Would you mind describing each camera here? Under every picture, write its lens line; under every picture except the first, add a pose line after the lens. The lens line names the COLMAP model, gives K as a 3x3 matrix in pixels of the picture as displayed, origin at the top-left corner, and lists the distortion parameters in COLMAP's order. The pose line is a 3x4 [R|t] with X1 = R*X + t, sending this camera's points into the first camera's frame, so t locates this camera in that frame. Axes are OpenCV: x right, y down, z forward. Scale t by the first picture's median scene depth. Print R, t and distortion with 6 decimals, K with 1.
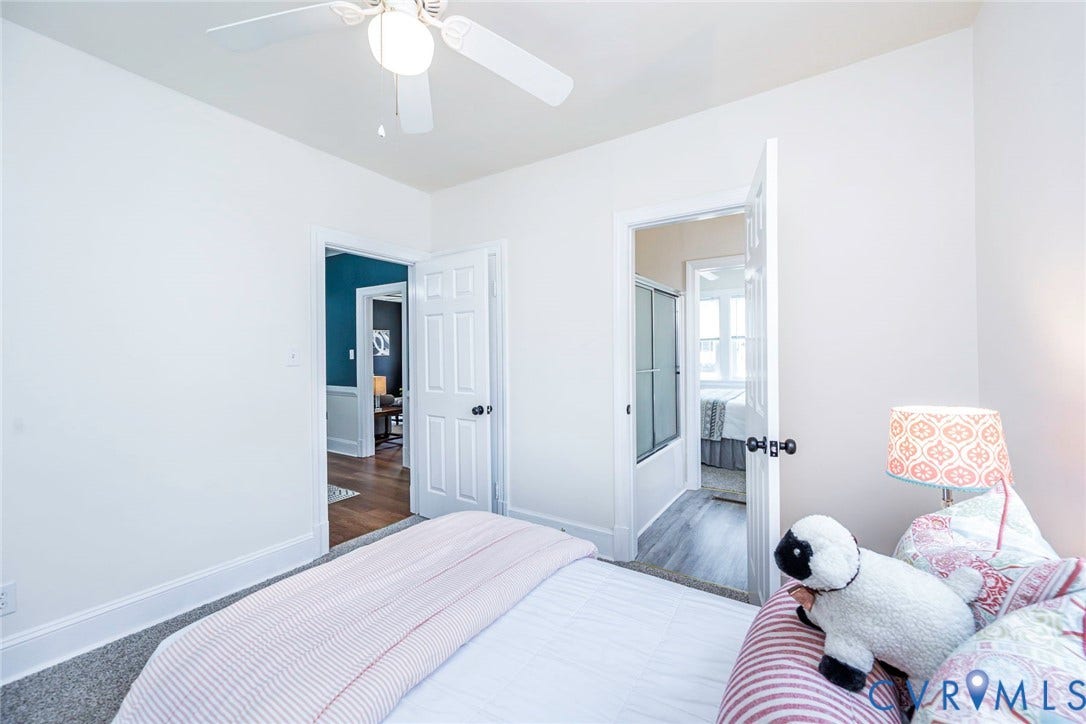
lens RADIAL K [[422.8, 0, 552.2], [0, 422.8, 355.0], [0, 0, 1]] dist [-0.001791, 0.000112]
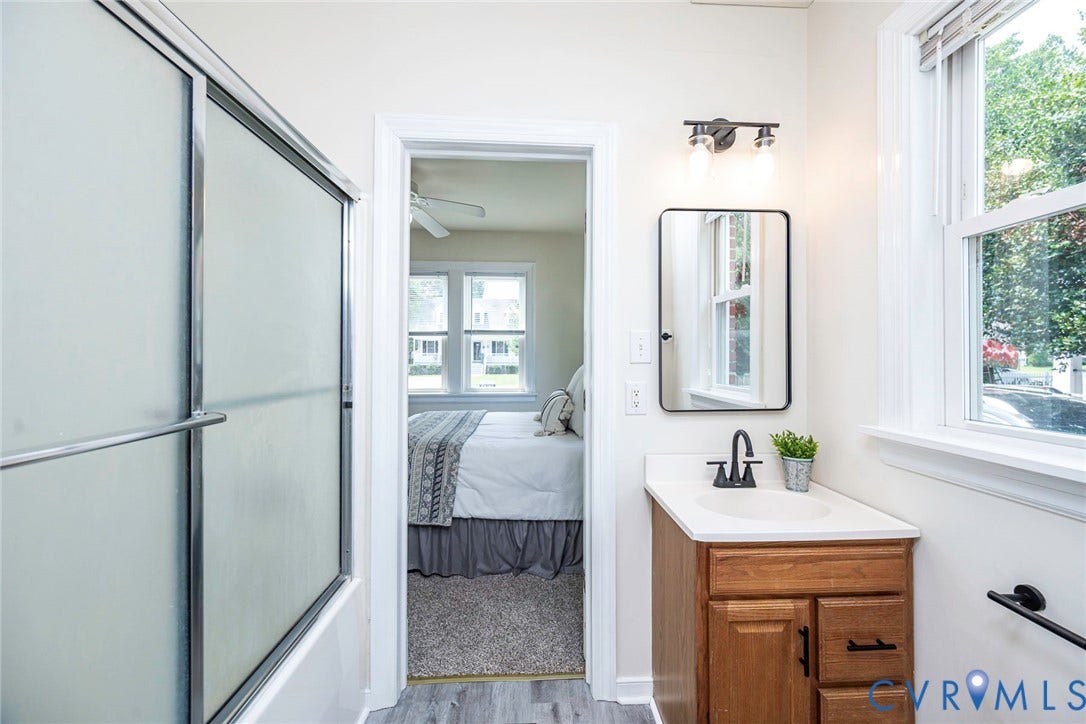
lens RADIAL K [[422.8, 0, 545.3], [0, 422.8, 358.0], [0, 0, 1]] dist [-0.001791, 0.000112]
pose [[0.822881, -0.000218, 0.568214, 0.195716], [0.002203, 0.999994, -0.002808, -0.000072], [-0.568210, 0.003562, 0.822876, 0.498784]]
